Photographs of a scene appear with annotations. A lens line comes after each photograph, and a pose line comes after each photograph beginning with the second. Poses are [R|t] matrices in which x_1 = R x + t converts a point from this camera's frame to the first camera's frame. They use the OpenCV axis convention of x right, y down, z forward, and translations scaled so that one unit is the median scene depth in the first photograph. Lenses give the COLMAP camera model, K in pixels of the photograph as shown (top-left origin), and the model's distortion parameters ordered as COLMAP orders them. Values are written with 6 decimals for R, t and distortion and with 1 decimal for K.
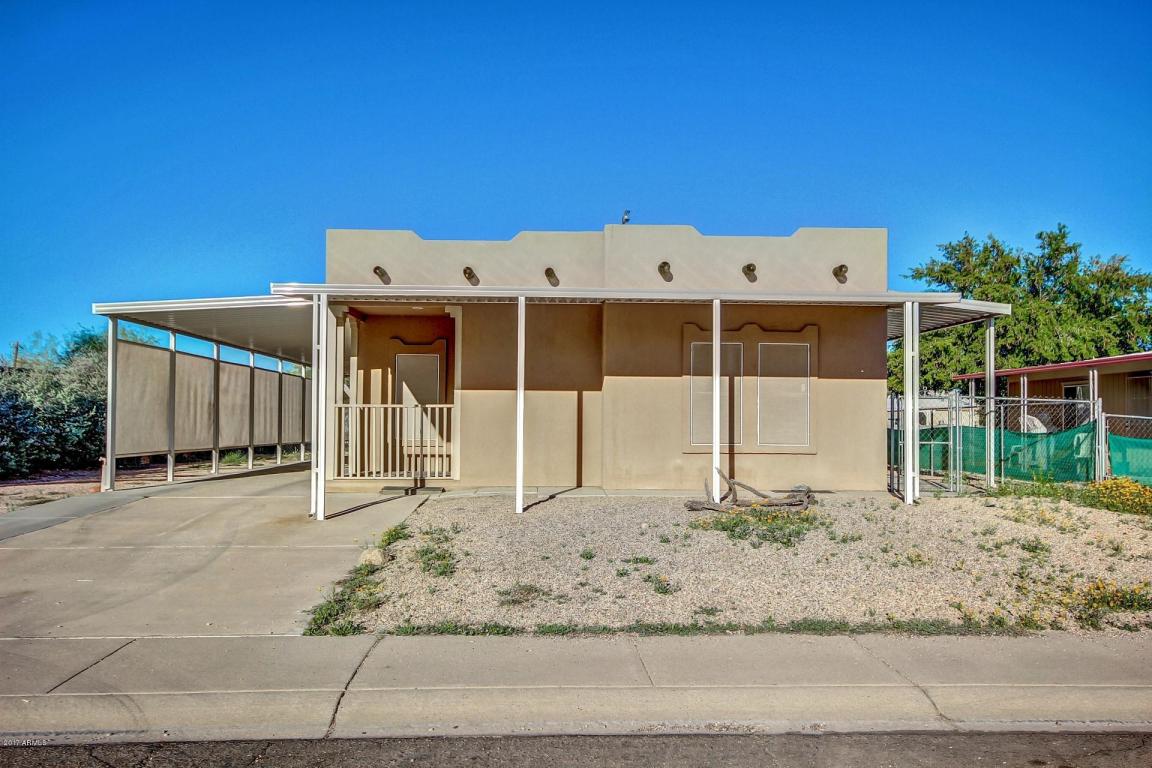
lens RADIAL K [[981.4, 0, 572.0], [0, 981.4, 381.6], [0, 0, 1]] dist [0.015717, 0.008483]
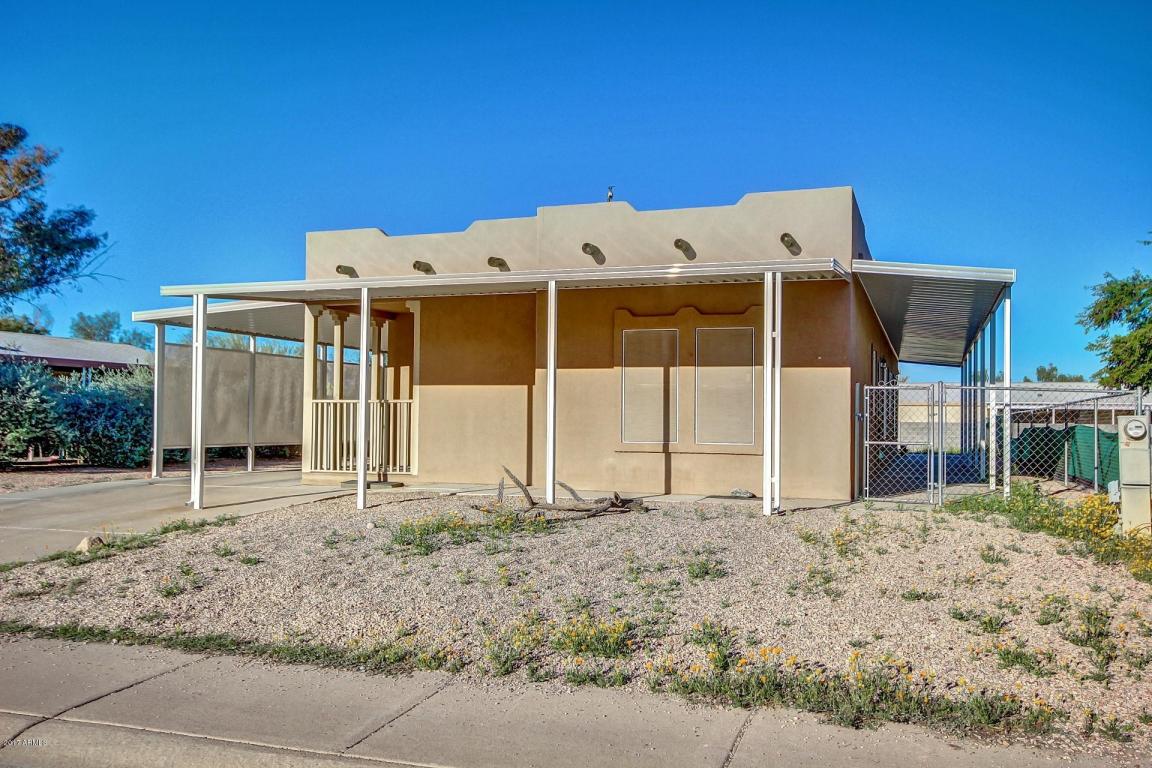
lens RADIAL K [[981.4, 0, 574.1], [0, 981.4, 393.1], [0, 0, 1]] dist [0.015717, 0.008483]
pose [[0.929890, -0.007256, -0.367766, 0.400693], [0.011994, 0.999872, 0.010600, 0.007963], [0.367642, -0.014268, 0.929858, 0.131980]]
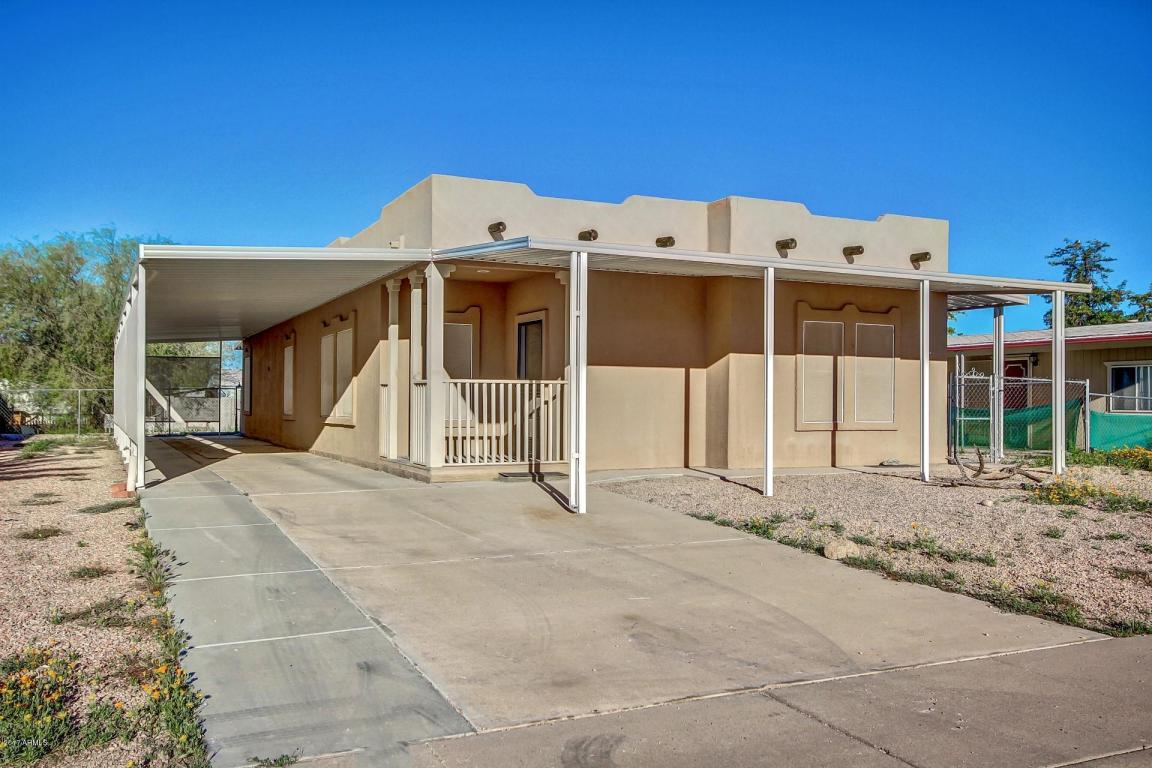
lens RADIAL K [[981.4, 0, 576.1], [0, 981.4, 385.8], [0, 0, 1]] dist [0.015717, 0.008483]
pose [[0.918090, 0.005989, 0.396327, -0.474851], [-0.016101, 0.999624, 0.022192, 0.007641], [-0.396045, -0.026756, 0.917841, 0.163234]]
